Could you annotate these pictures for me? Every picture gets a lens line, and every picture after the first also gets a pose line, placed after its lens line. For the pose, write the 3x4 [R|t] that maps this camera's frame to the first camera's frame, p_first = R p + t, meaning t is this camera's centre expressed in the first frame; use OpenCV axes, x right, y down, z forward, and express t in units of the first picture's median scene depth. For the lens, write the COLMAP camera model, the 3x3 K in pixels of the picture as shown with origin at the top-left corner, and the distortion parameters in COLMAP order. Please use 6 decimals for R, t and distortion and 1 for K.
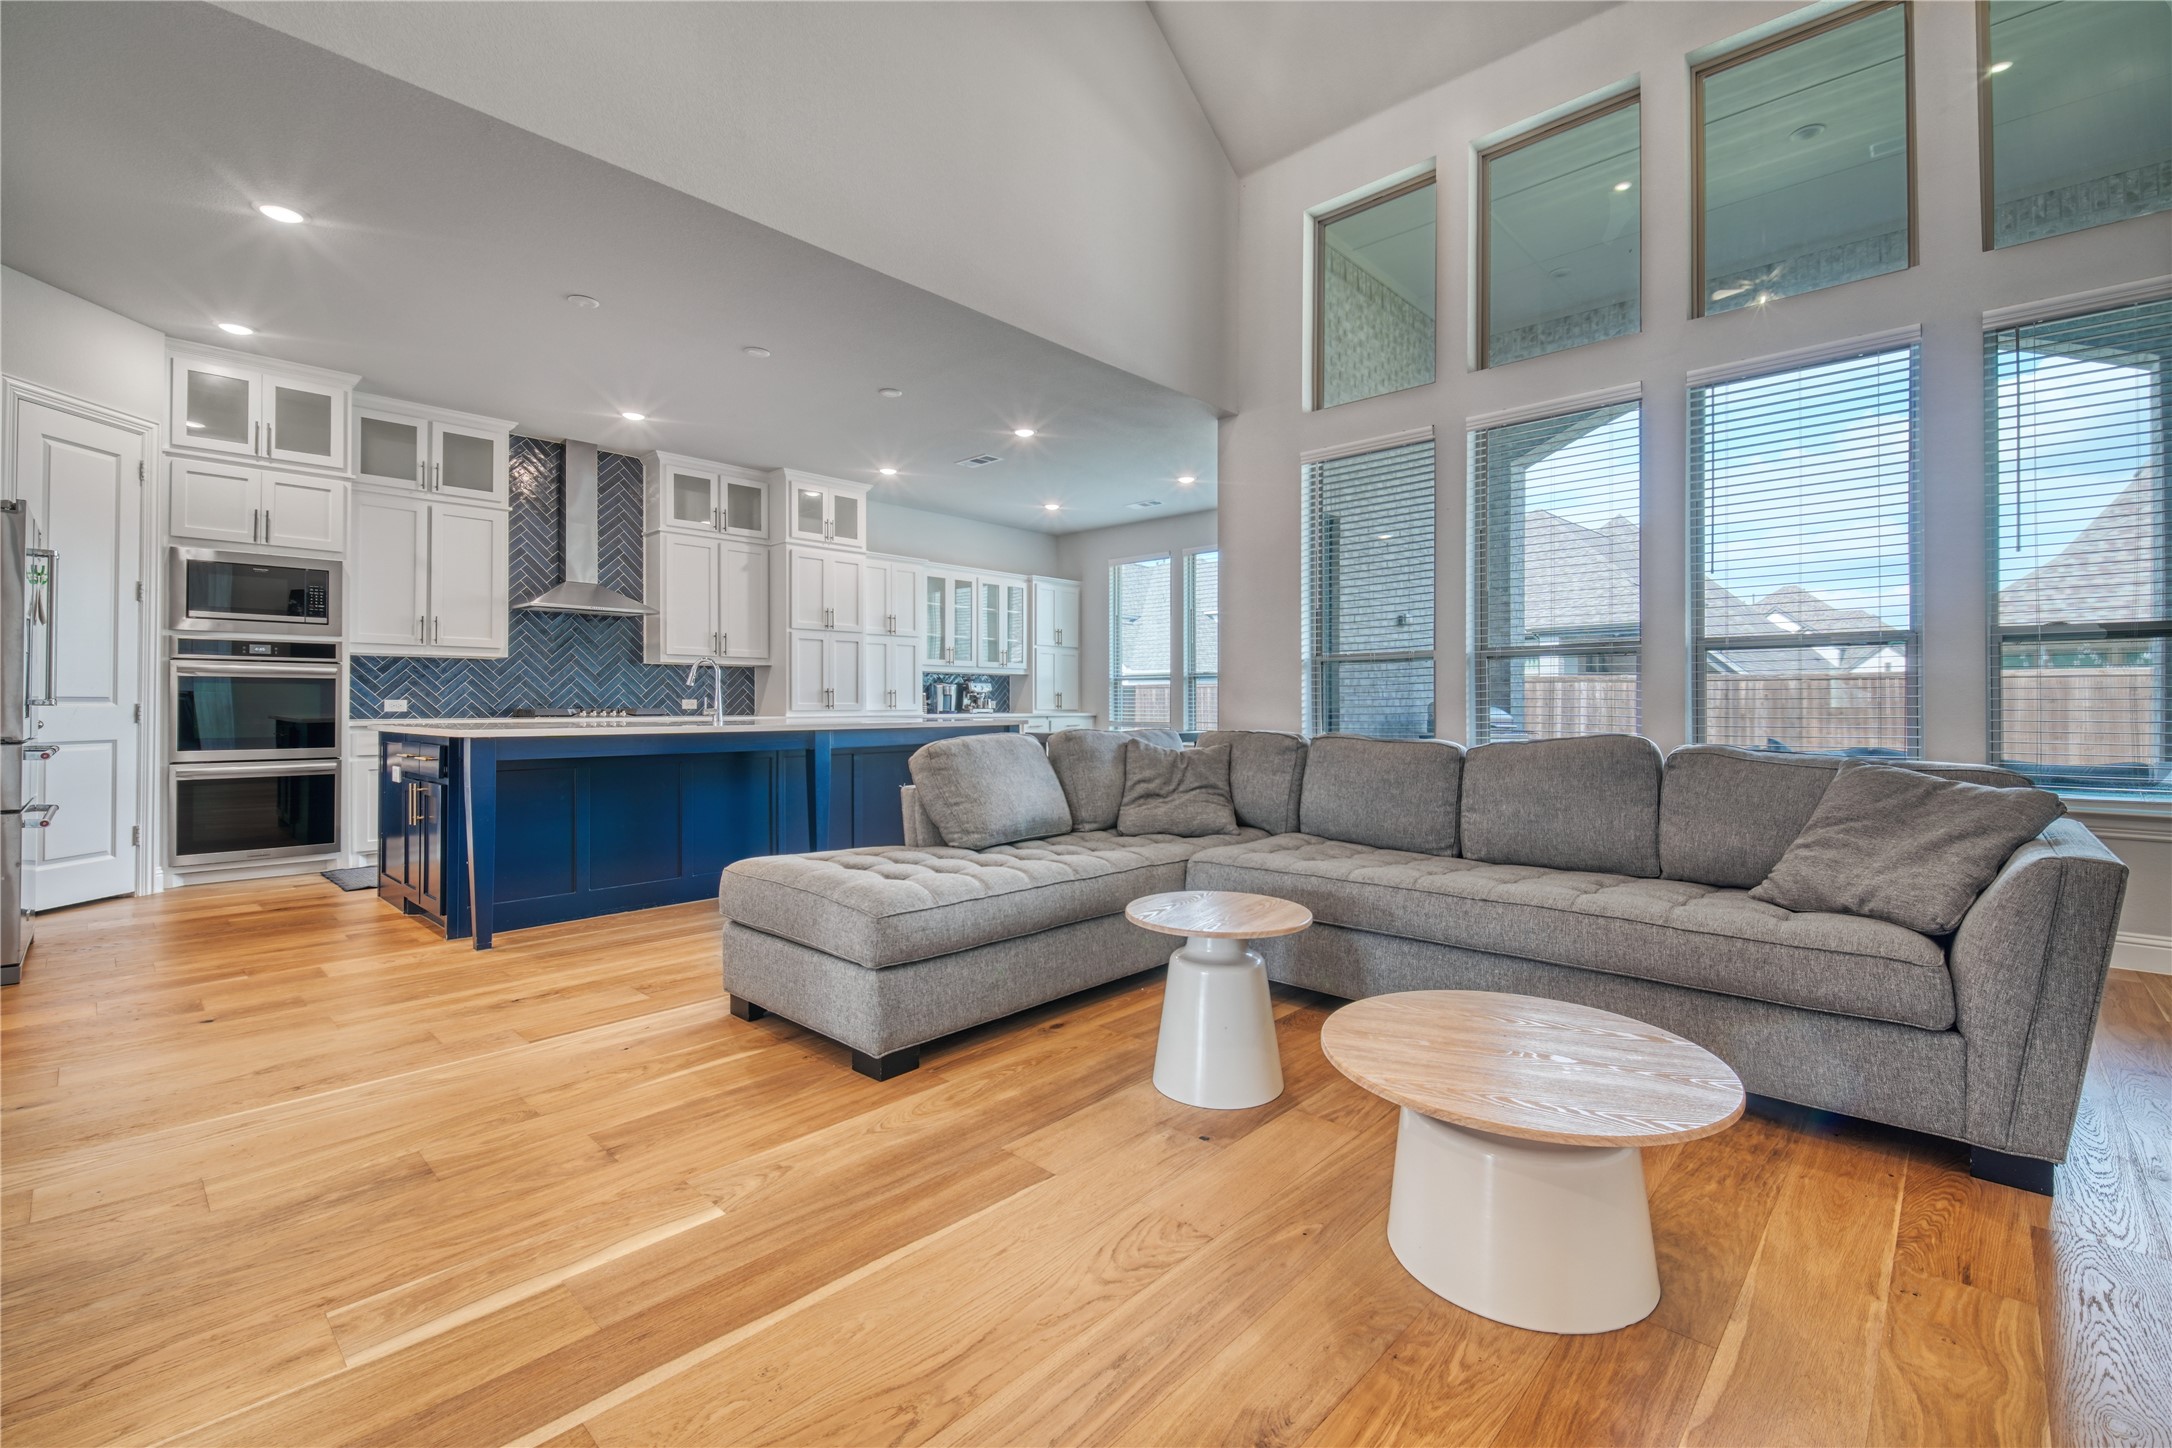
lens RADIAL K [[932.4, 0, 1083.0], [0, 932.4, 712.5], [0, 0, 1]] dist [-0.001008, -0.000183]
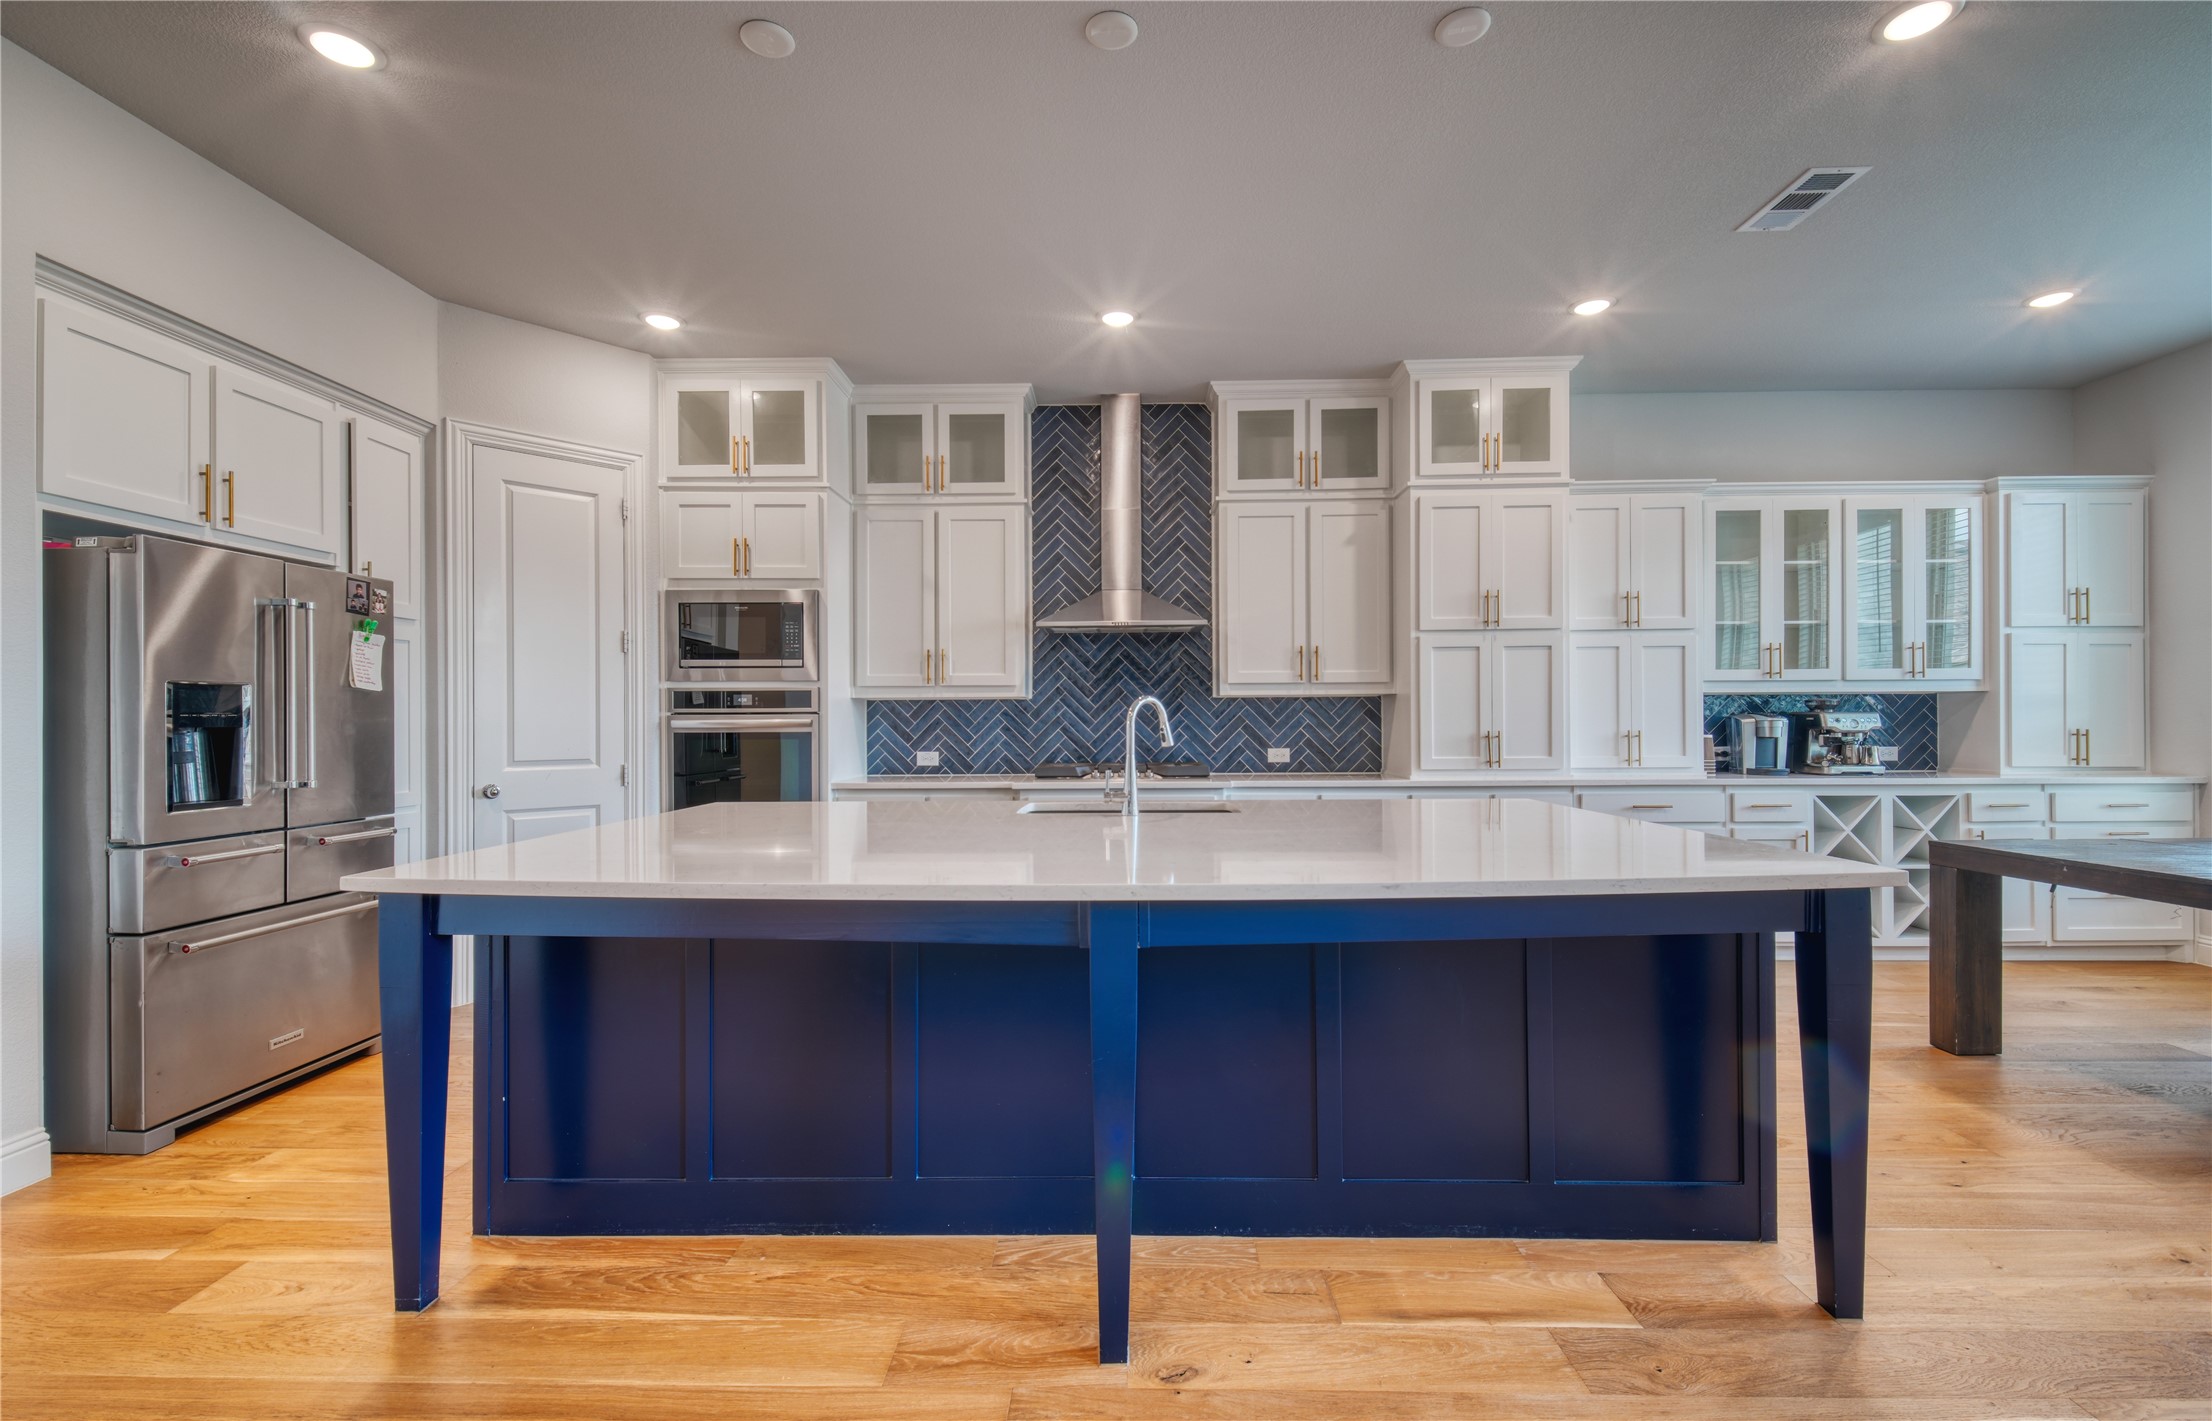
lens RADIAL K [[929.9, 0, 1108.9], [0, 929.9, 720.9], [0, 0, 1]] dist [0.028164, -0.016742]
pose [[0.674432, -0.006675, -0.738307, -0.009834], [0.000019, 0.999959, -0.009023, -0.028014], [0.738337, 0.006071, 0.674405, 0.462974]]
